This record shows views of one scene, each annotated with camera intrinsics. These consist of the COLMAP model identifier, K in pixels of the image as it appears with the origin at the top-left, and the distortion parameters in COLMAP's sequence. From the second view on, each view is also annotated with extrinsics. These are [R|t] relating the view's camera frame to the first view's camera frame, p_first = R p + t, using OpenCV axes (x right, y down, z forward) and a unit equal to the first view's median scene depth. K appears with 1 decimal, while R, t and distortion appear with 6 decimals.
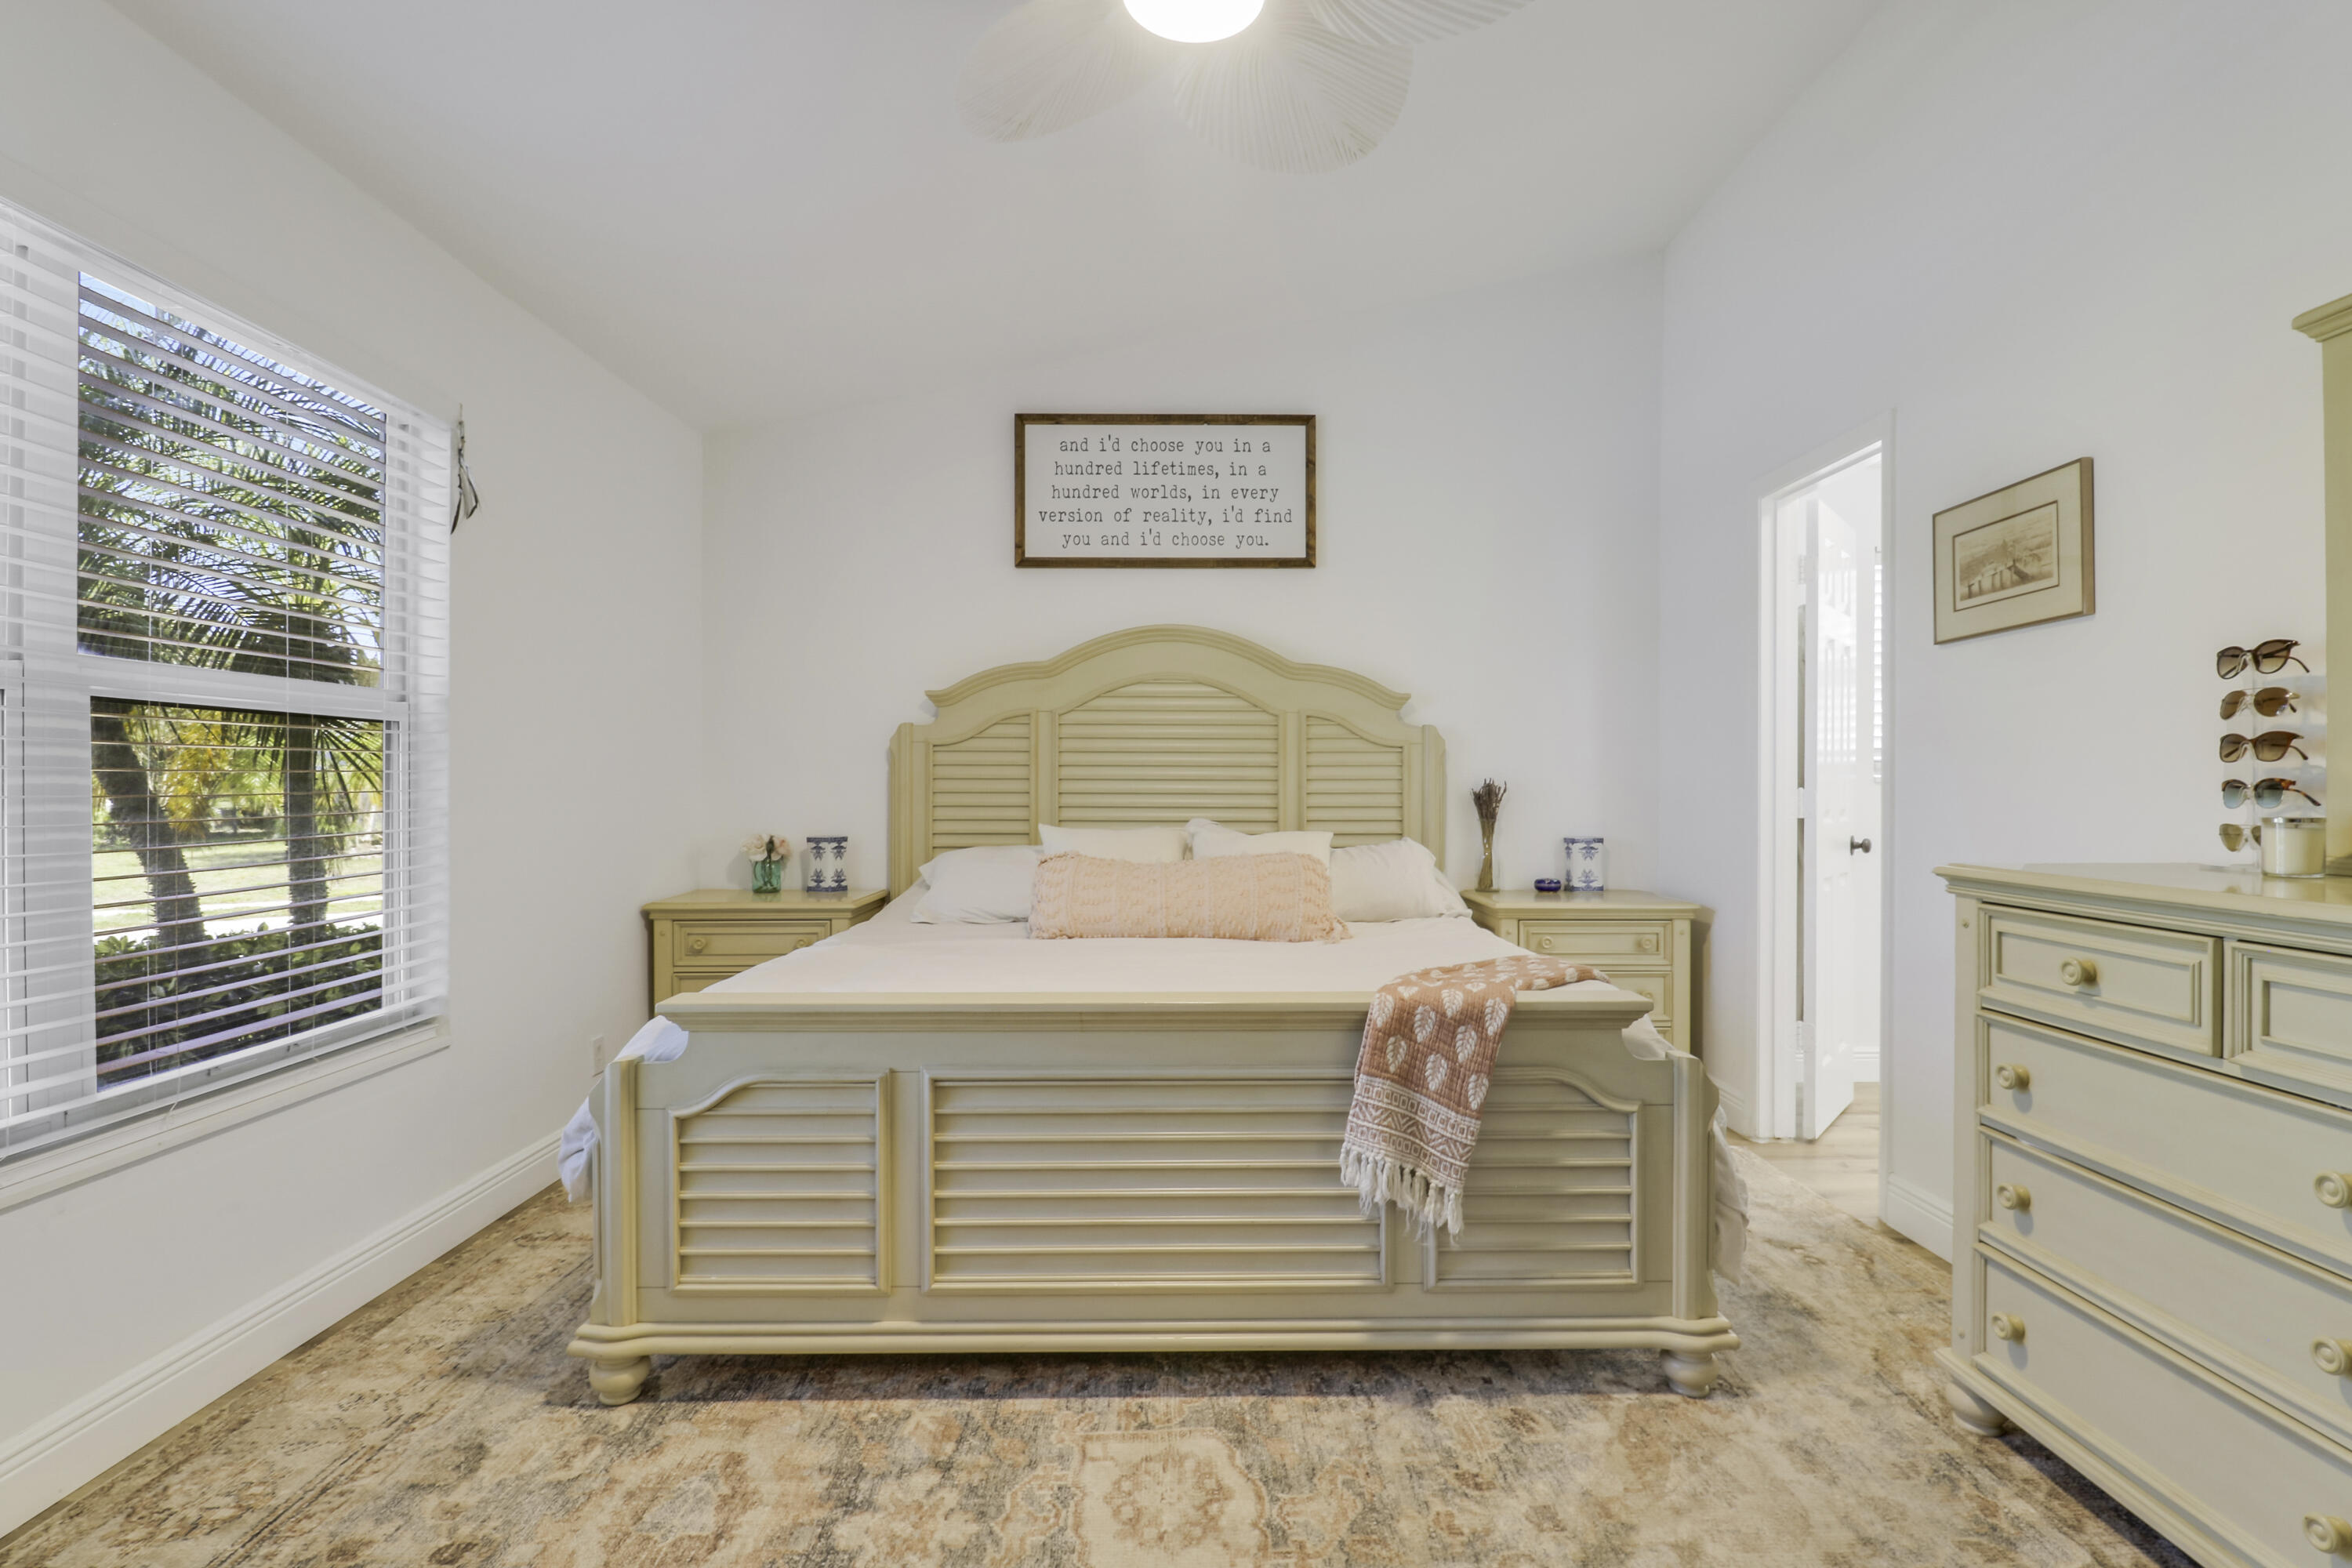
lens RADIAL K [[1087.9, 0, 1188.9], [0, 1087.9, 784.1], [0, 0, 1]] dist [0.001478, -0.013606]
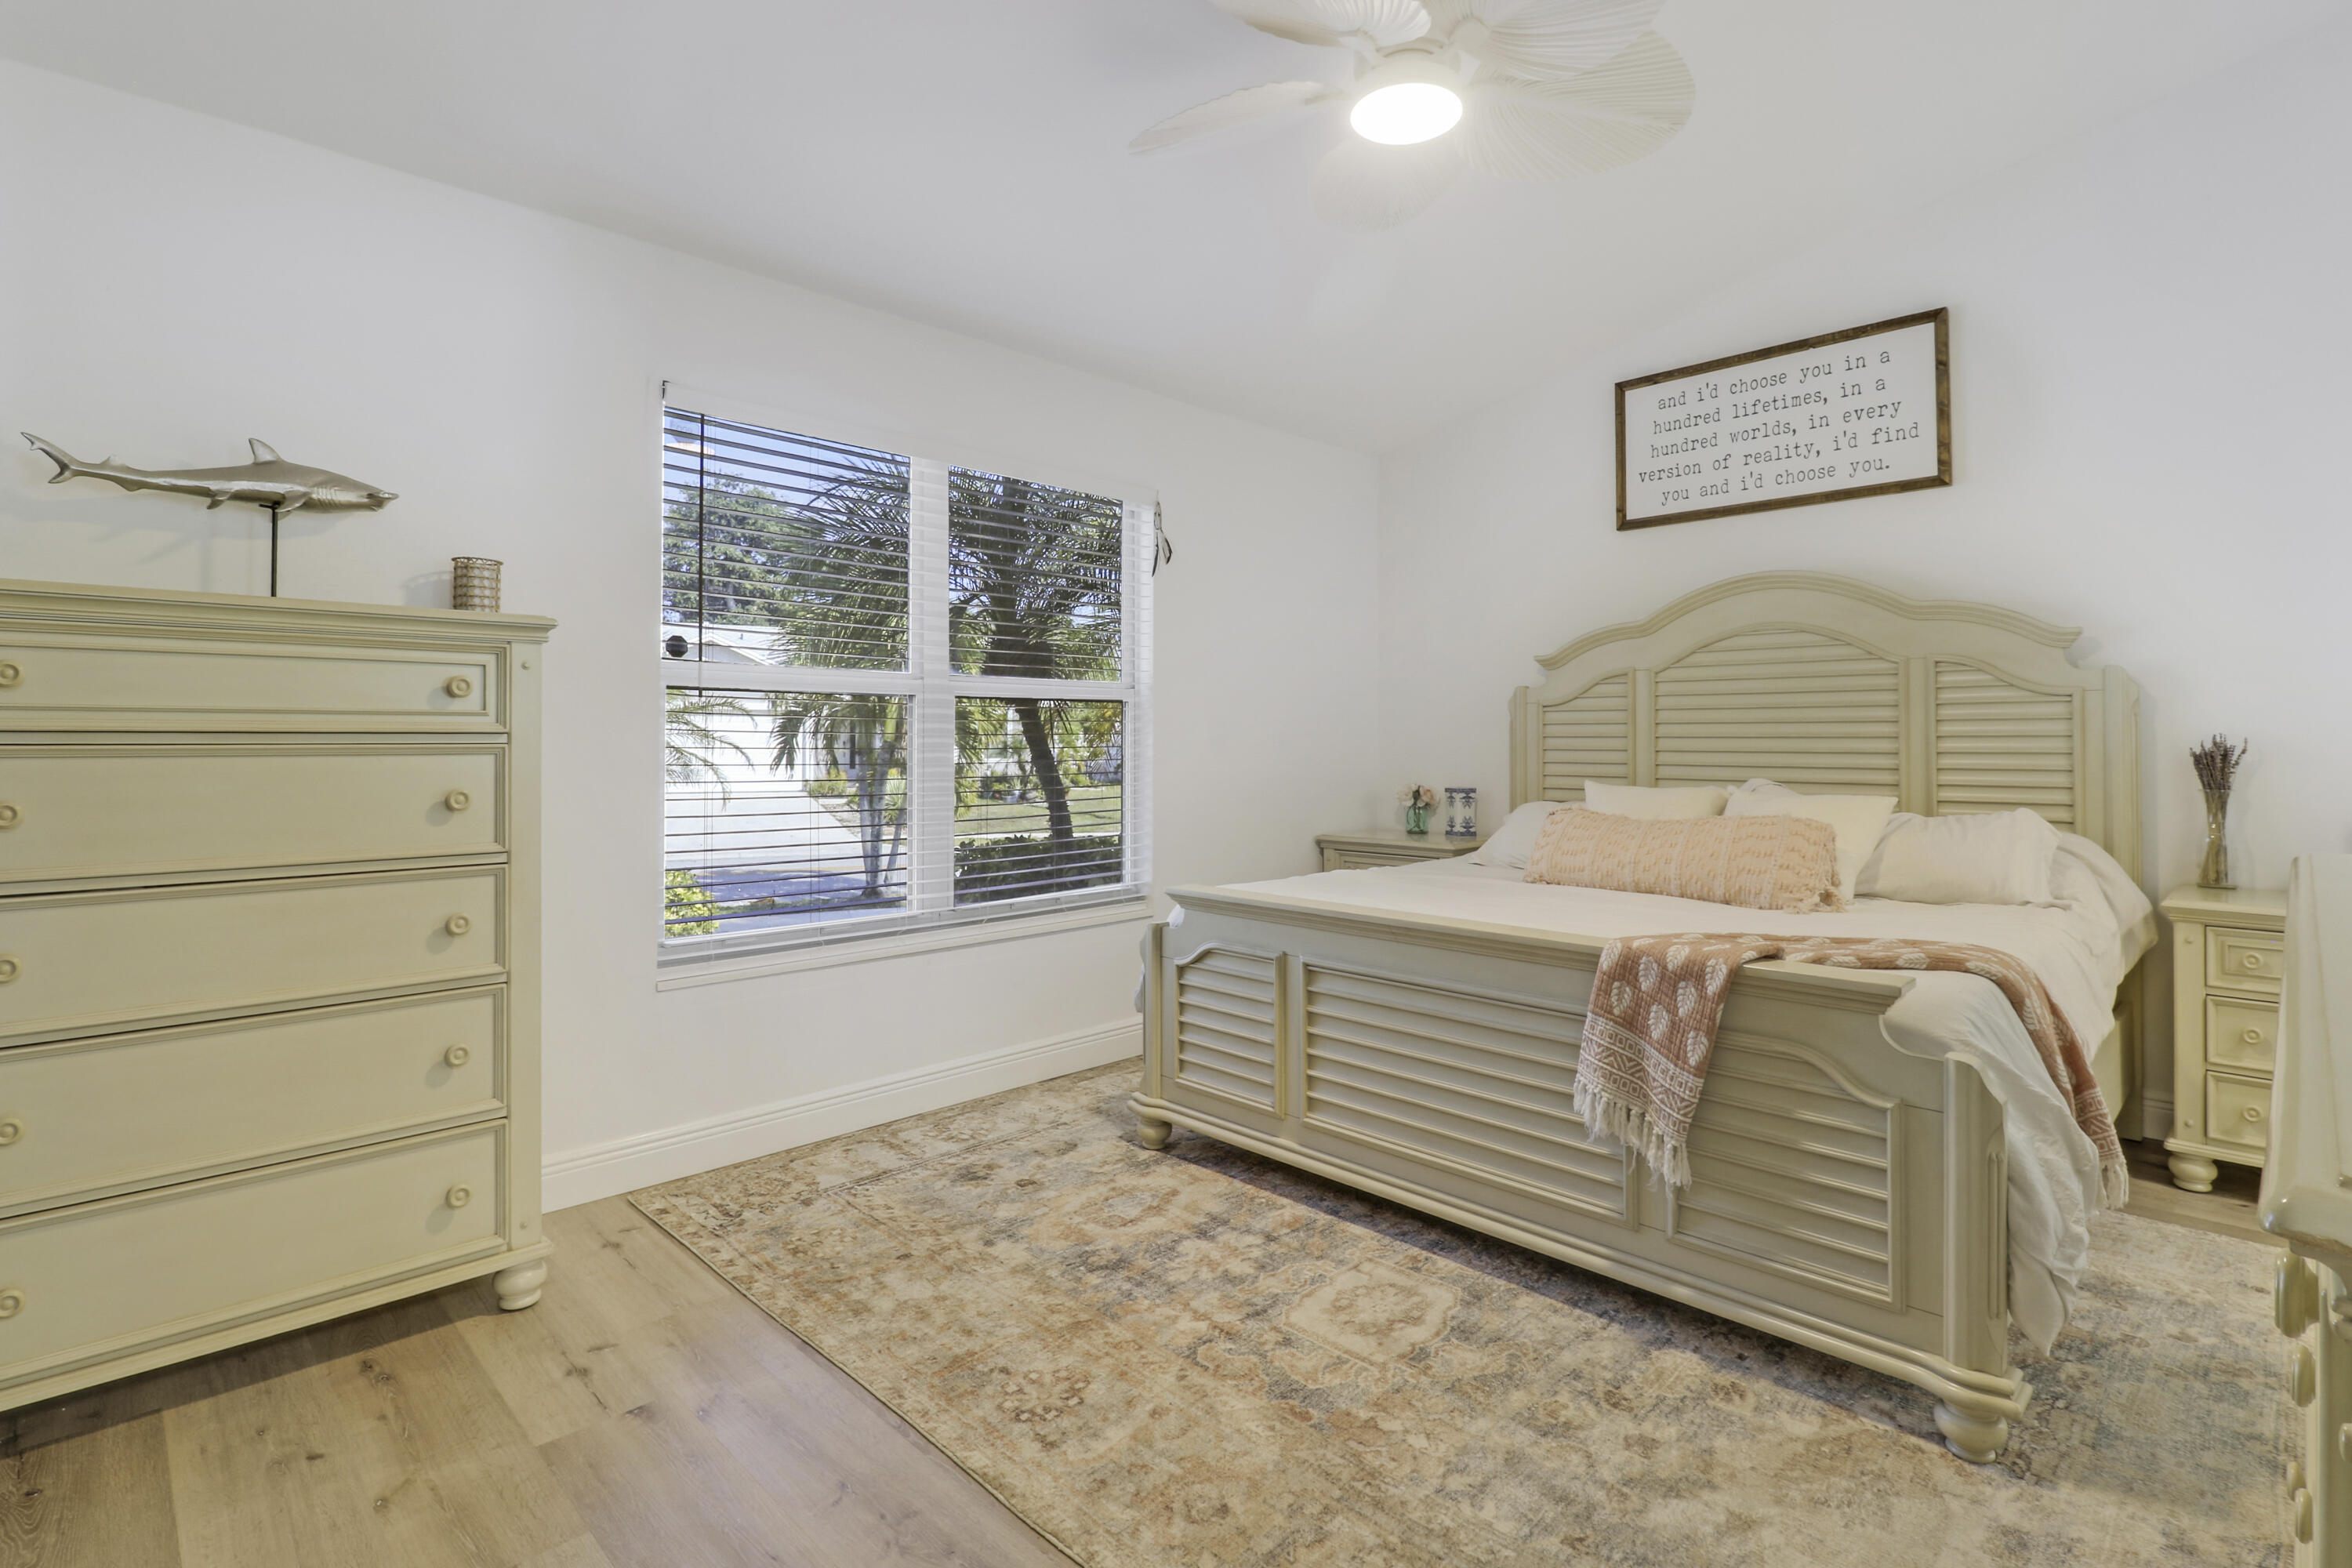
lens RADIAL K [[1130.6, 0, 1171.3], [0, 1130.6, 713.3], [0, 0, 1]] dist [0.012931, -0.016286]
pose [[0.679410, -0.018201, -0.733533, 0.690066], [0.000517, 0.999704, -0.024327, -0.002821], [0.733759, 0.016149, 0.679218, -0.073358]]
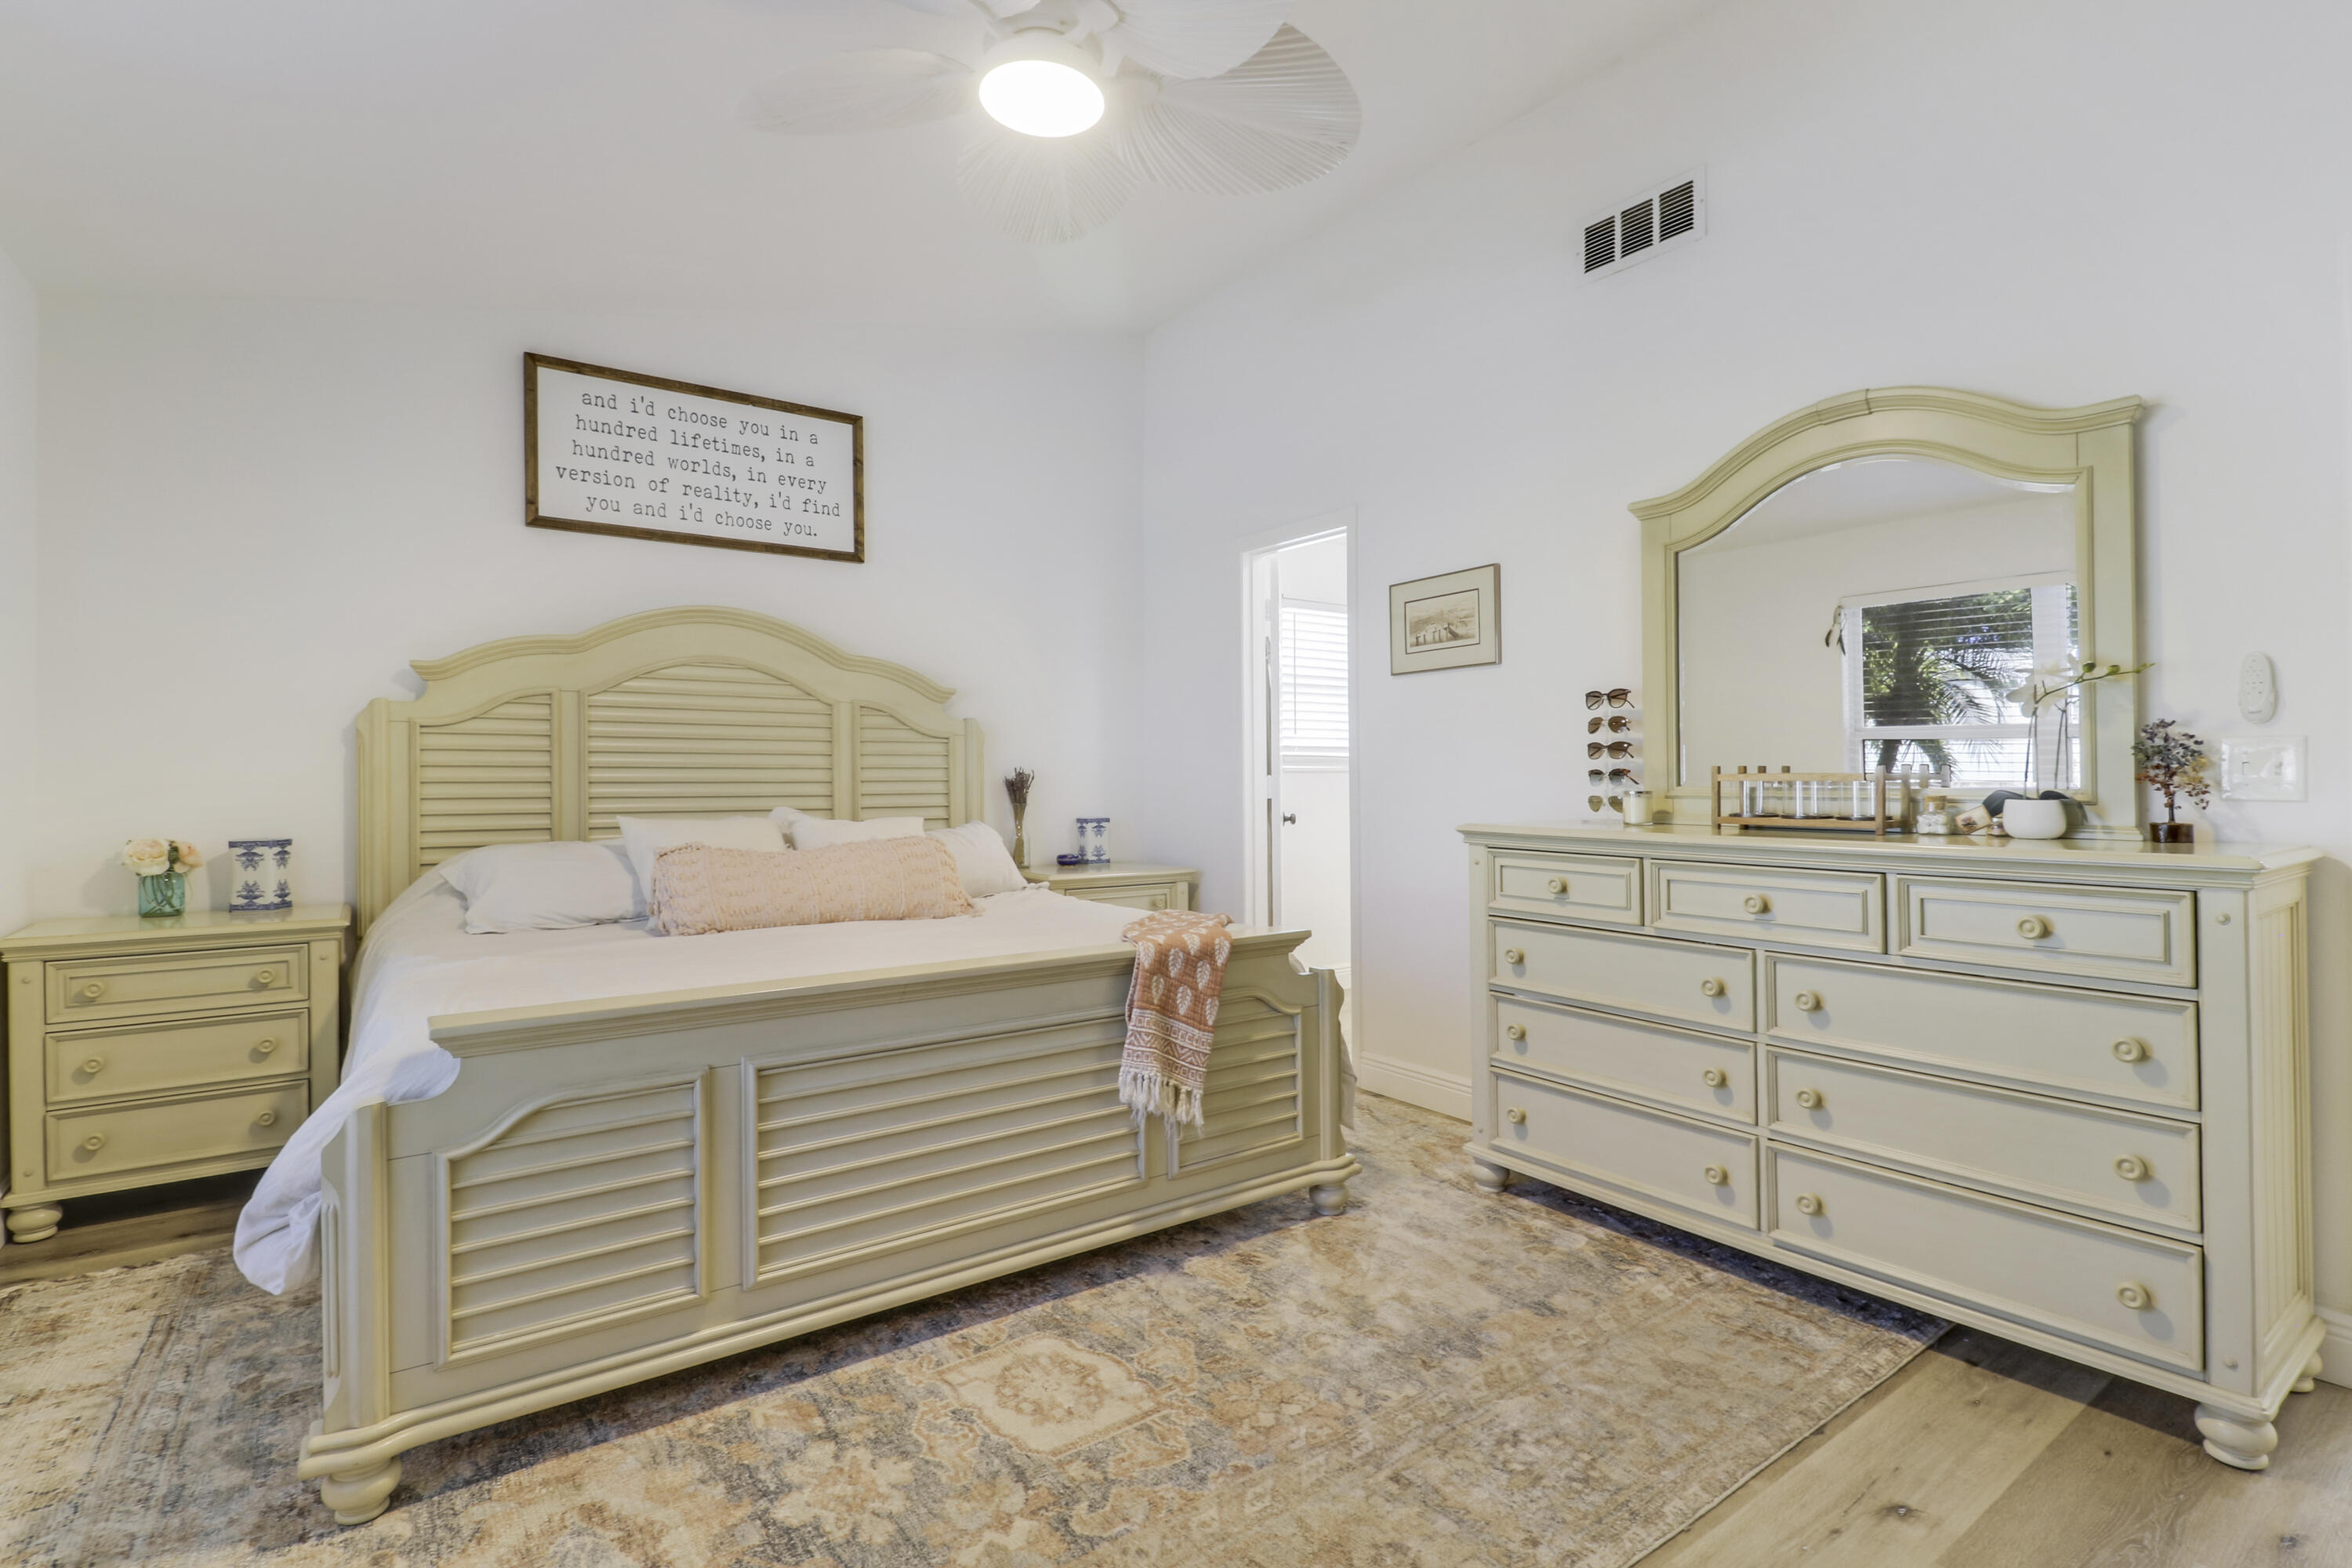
lens RADIAL K [[1113.1, 0, 1138.9], [0, 1113.1, 752.0], [0, 0, 1]] dist [0.010809, -0.015730]
pose [[0.828130, 0.009993, 0.560448, -0.530101], [0.000581, 0.999825, -0.018686, 0.000927], [-0.560536, 0.015800, 0.827979, -0.044197]]
